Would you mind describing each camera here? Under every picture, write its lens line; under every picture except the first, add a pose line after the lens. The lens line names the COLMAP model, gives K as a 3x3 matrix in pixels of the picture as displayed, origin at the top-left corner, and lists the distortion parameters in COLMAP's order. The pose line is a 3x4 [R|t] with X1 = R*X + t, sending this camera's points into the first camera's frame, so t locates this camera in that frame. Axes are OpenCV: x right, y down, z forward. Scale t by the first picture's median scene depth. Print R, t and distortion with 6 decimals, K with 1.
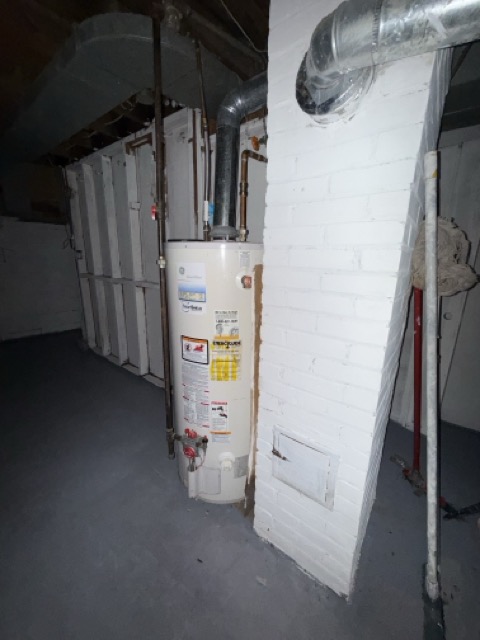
lens RADIAL K [[254.2, 0, 241.4], [0, 254.2, 317.0], [0, 0, 1]] dist [-0.000805, 0.000019]
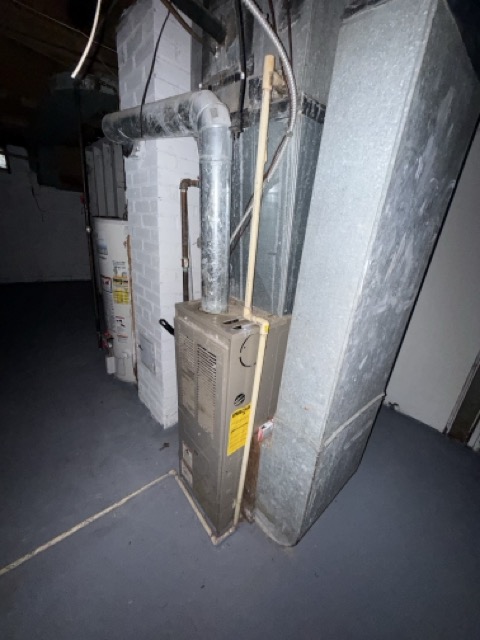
lens RADIAL K [[254.2, 0, 241.4], [0, 254.2, 317.0], [0, 0, 1]] dist [-0.000805, 0.000019]
pose [[0.981194, 0.121135, -0.150281, 0.997454], [-0.105215, 0.988377, 0.109732, 0.069001], [0.161826, -0.091856, 0.982535, -0.547933]]
